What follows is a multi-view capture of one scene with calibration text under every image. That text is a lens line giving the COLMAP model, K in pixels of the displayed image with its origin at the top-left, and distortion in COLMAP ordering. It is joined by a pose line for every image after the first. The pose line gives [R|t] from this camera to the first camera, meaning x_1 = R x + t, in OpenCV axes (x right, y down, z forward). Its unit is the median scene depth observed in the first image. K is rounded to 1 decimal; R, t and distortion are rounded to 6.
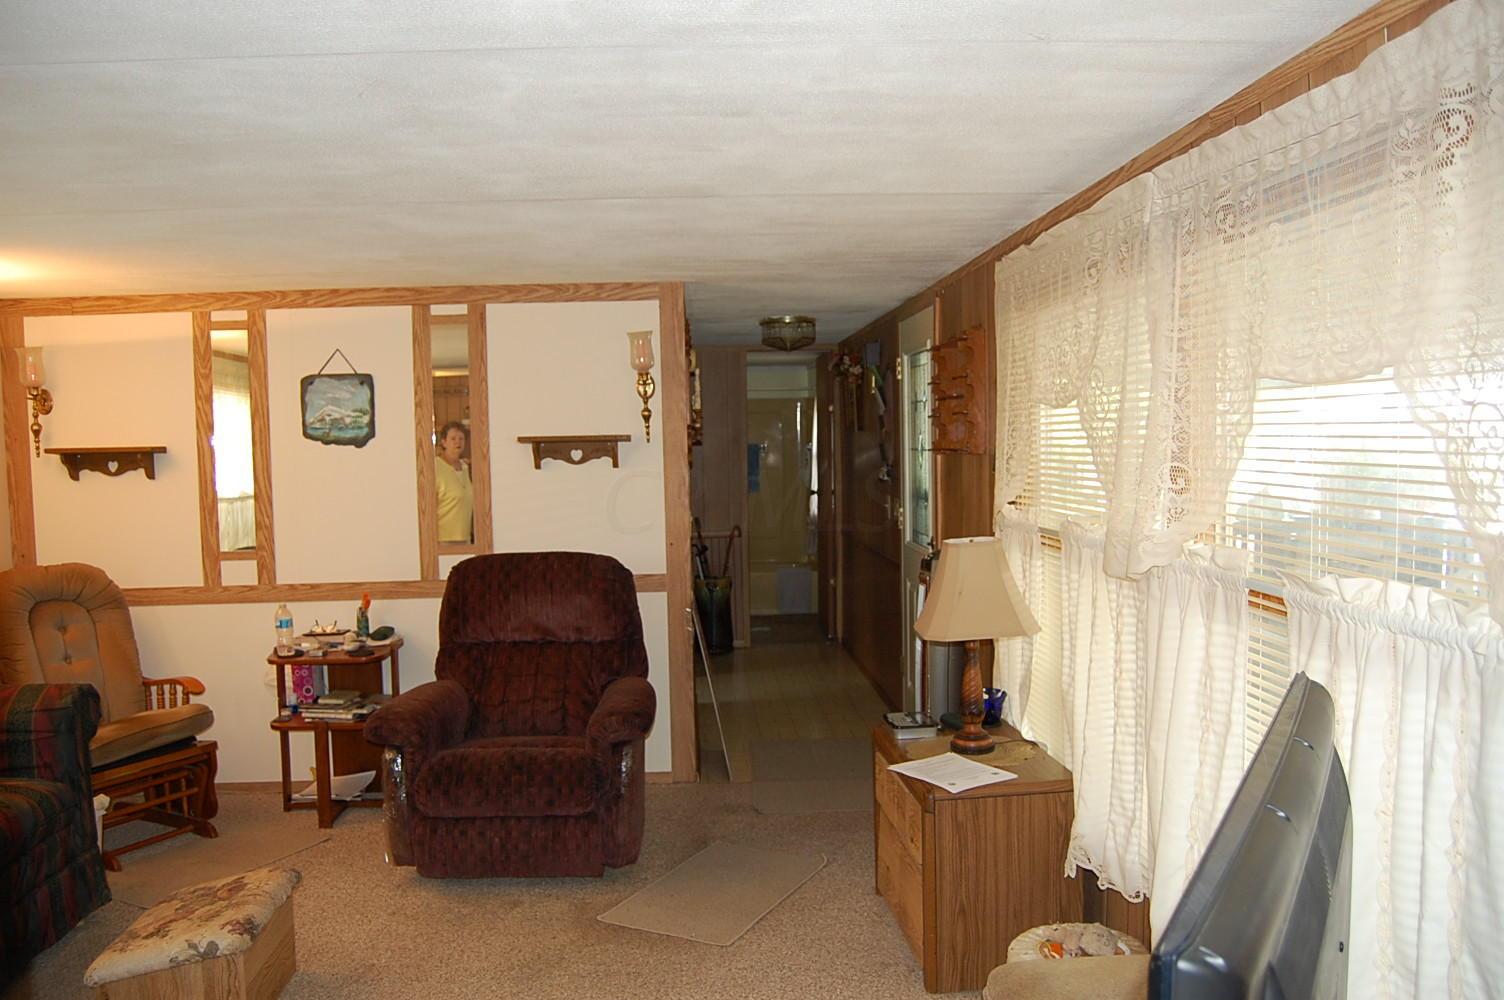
lens RADIAL K [[1180.8, 0, 751.3], [0, 1180.8, 508.4], [0, 0, 1]] dist [-0.096366, 0.041104]
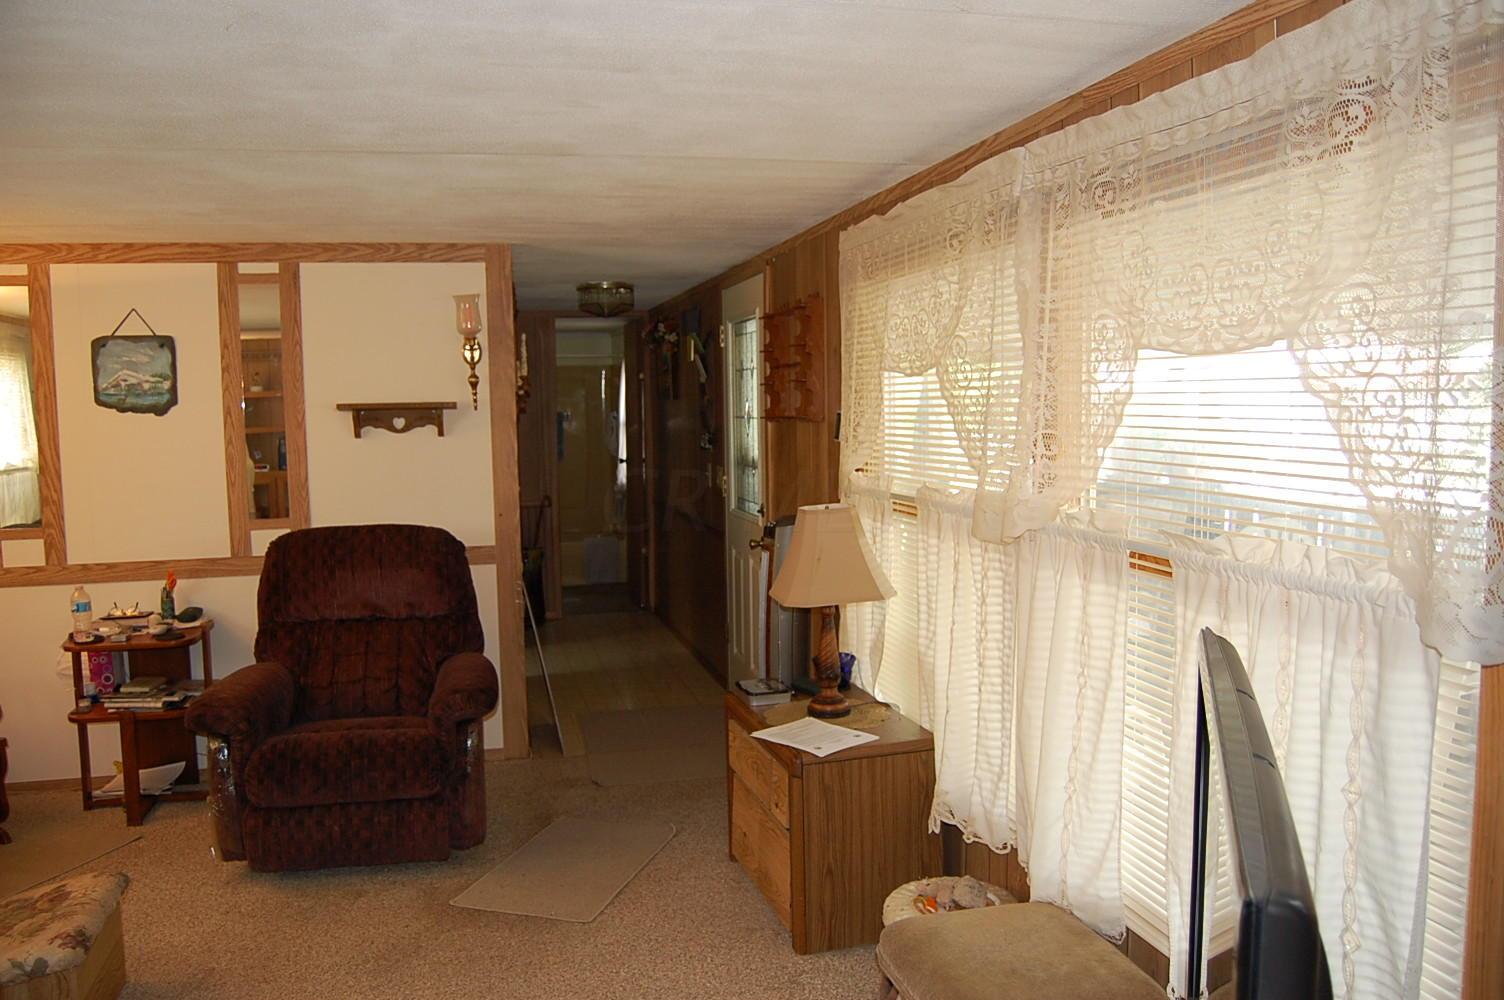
lens RADIAL K [[1180.8, 0, 751.3], [0, 1180.8, 508.4], [0, 0, 1]] dist [-0.096366, 0.041104]
pose [[0.982626, -0.012278, 0.185191, -0.050613], [0.007335, 0.999599, 0.027354, 0.000069], [-0.185452, -0.025520, 0.982322, 0.013100]]
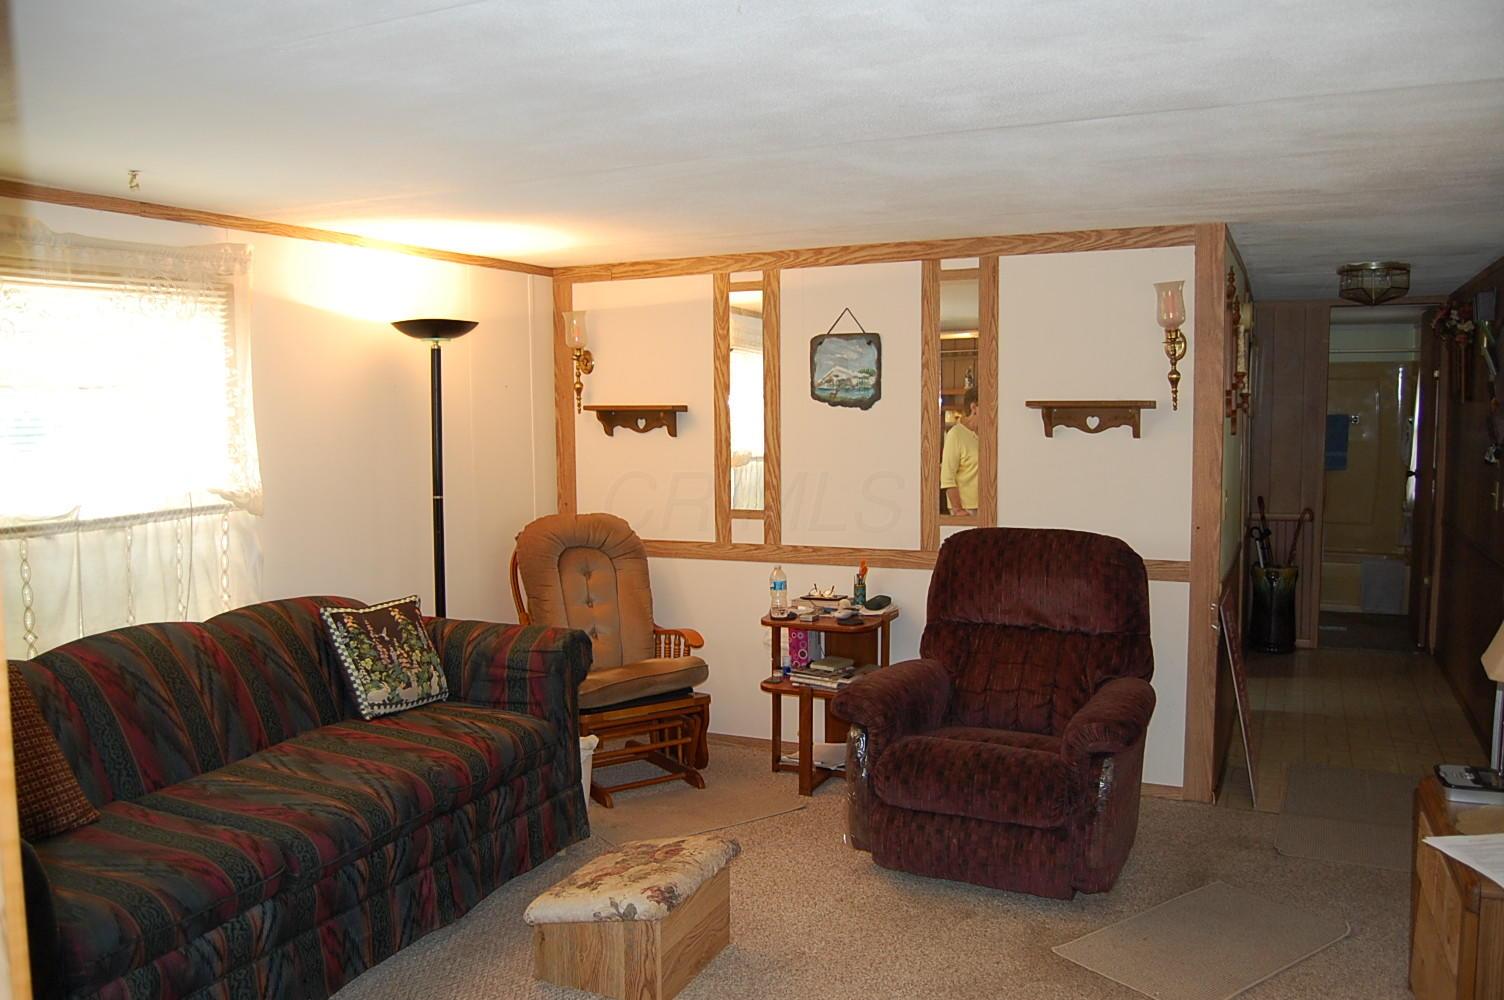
lens RADIAL K [[1180.8, 0, 751.3], [0, 1180.8, 508.4], [0, 0, 1]] dist [-0.096366, 0.041104]
pose [[0.880510, 0.052557, -0.471106, 0.052708], [-0.038319, 0.998474, 0.039772, -0.006309], [0.472477, -0.016968, 0.881180, 0.105135]]
